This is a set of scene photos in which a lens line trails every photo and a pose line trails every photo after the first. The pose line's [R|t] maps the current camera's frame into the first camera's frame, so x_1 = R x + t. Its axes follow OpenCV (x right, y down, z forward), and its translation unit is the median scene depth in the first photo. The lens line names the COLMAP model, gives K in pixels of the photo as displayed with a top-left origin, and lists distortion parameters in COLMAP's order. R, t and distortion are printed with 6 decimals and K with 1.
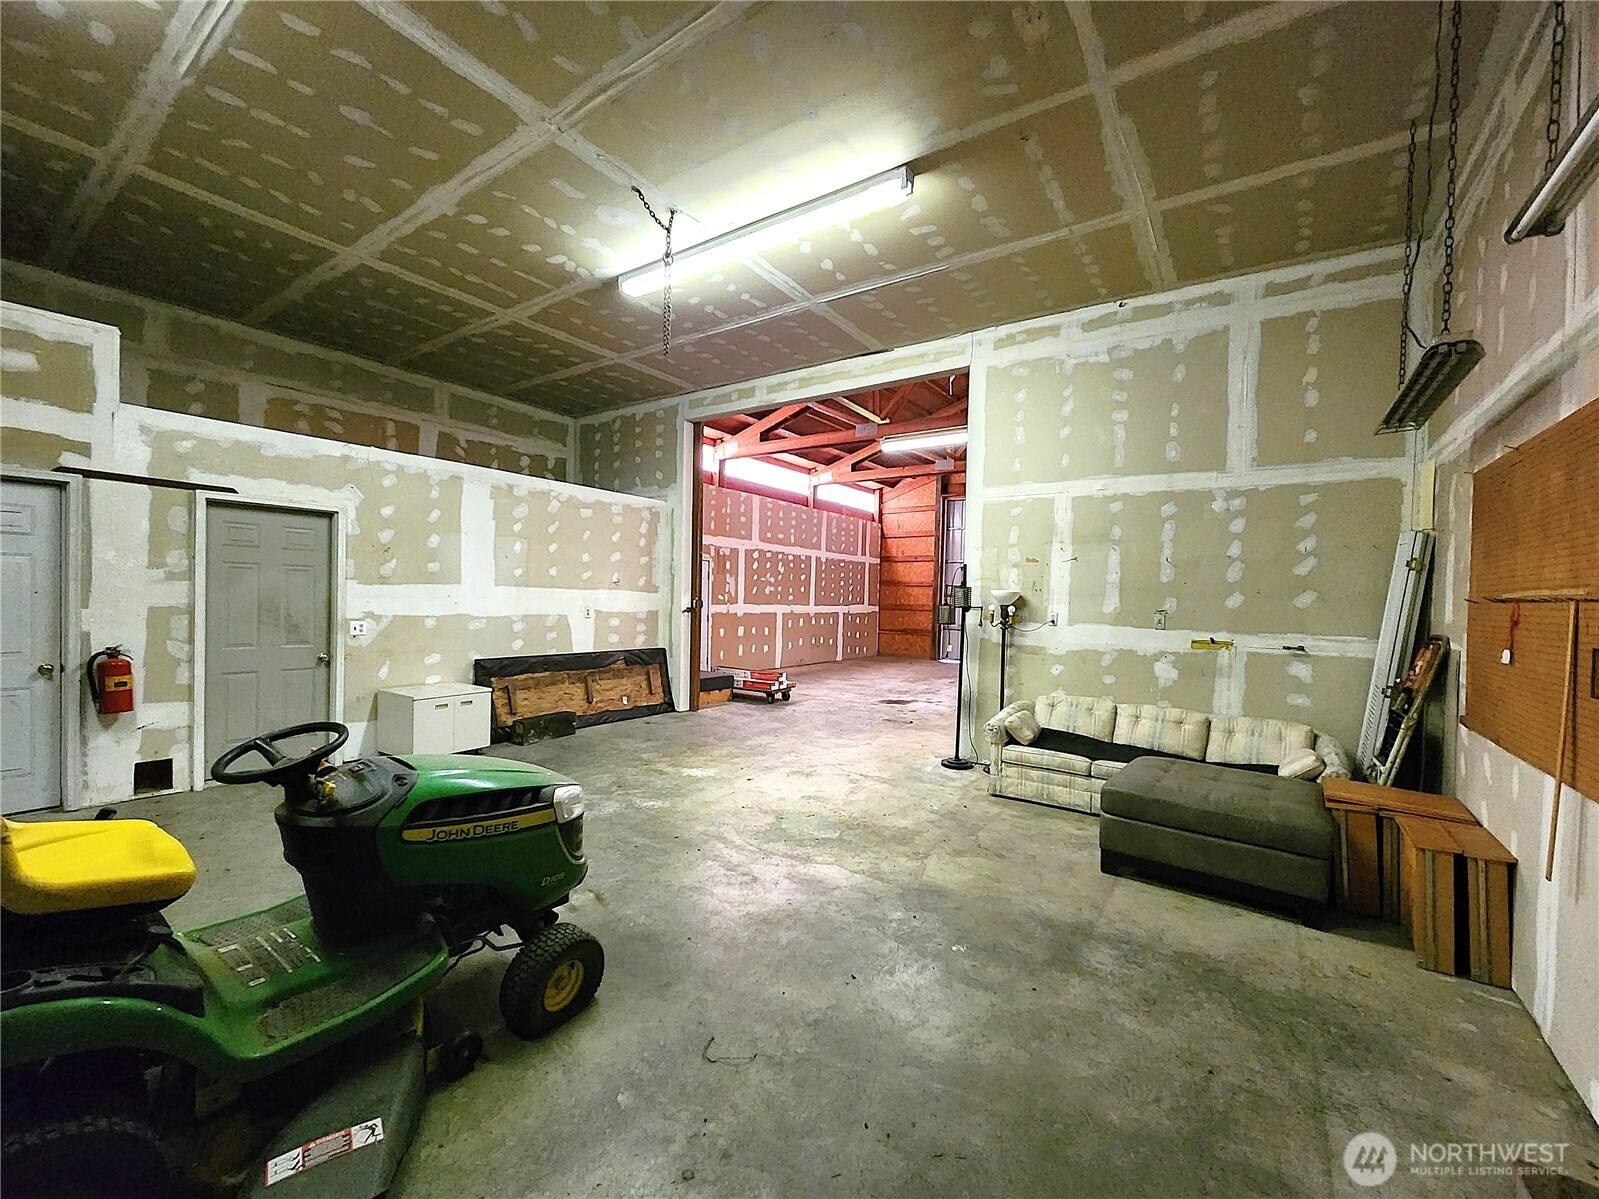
lens RADIAL K [[659.8, 0, 801.5], [0, 659.8, 602.6], [0, 0, 1]] dist [-0.001049, -0.000057]
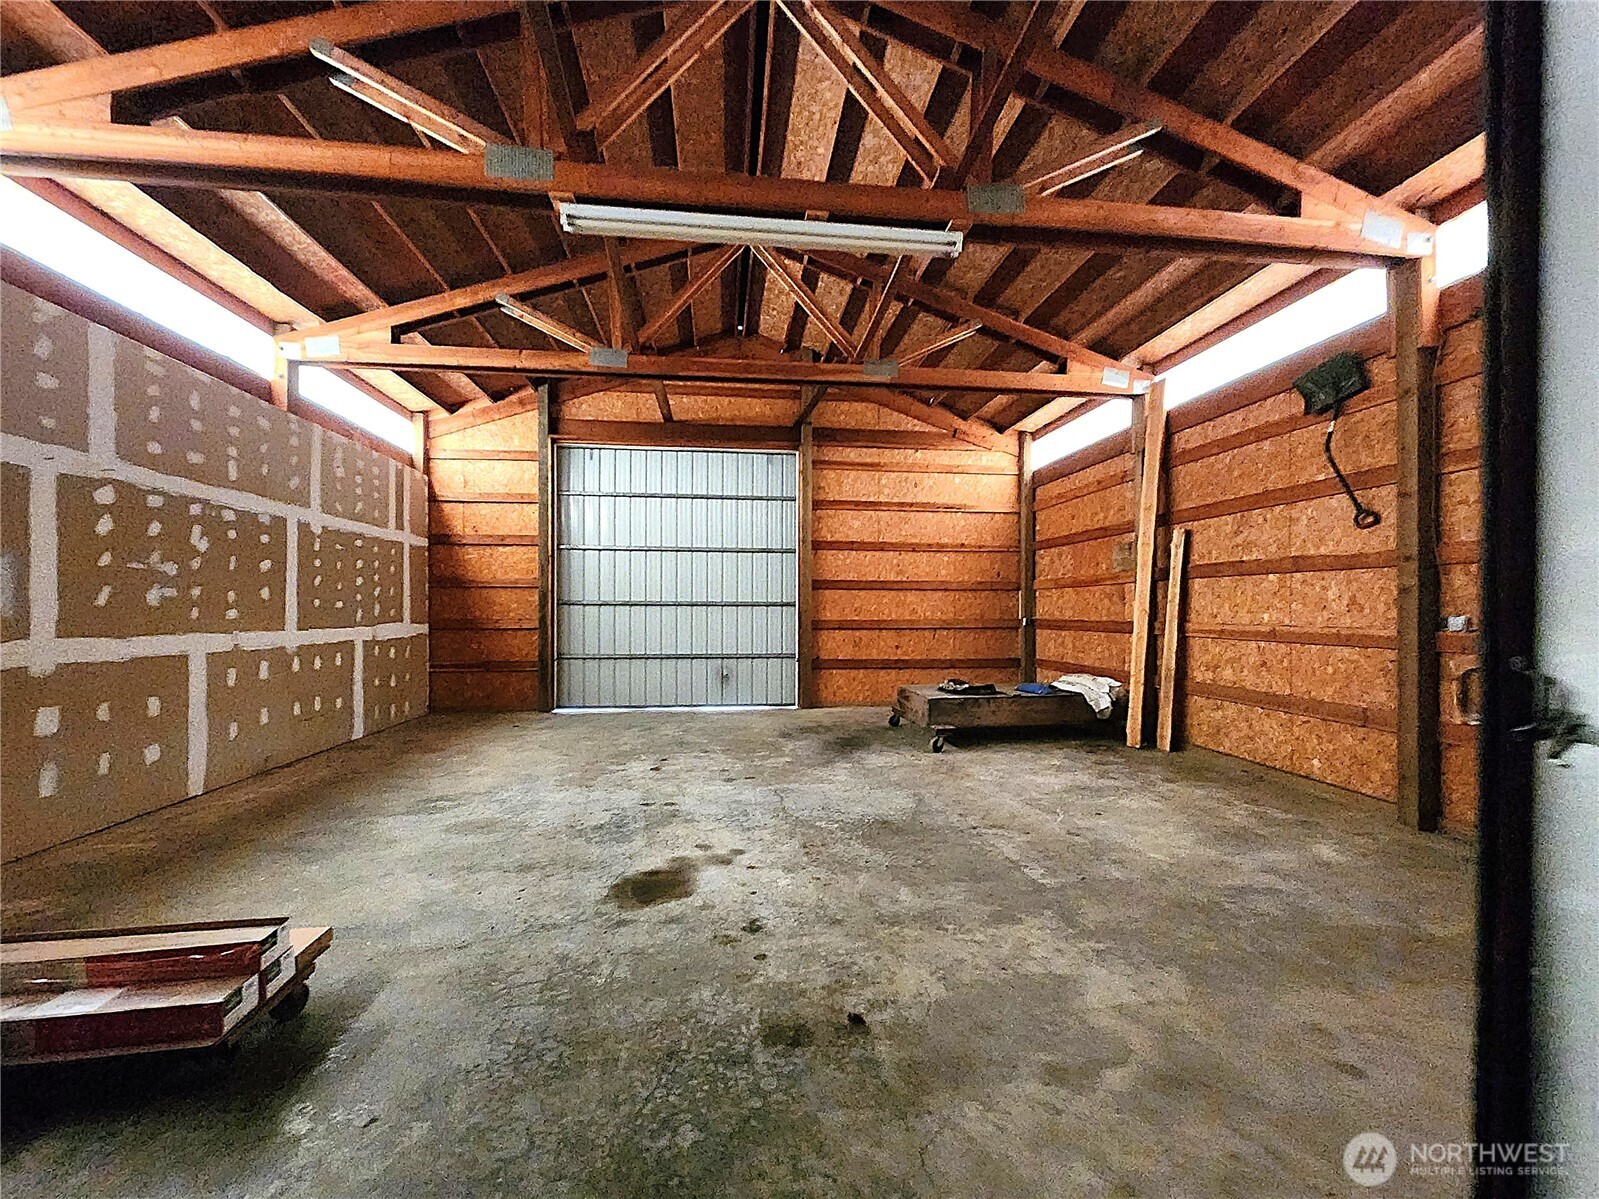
lens RADIAL K [[659.8, 0, 794.6], [0, 659.8, 608.4], [0, 0, 1]] dist [-0.001049, -0.000057]
pose [[0.741396, -0.022624, 0.670686, -0.030959], [0.022822, 0.999703, 0.008493, -0.006303], [-0.670680, 0.009010, 0.741693, 0.451453]]
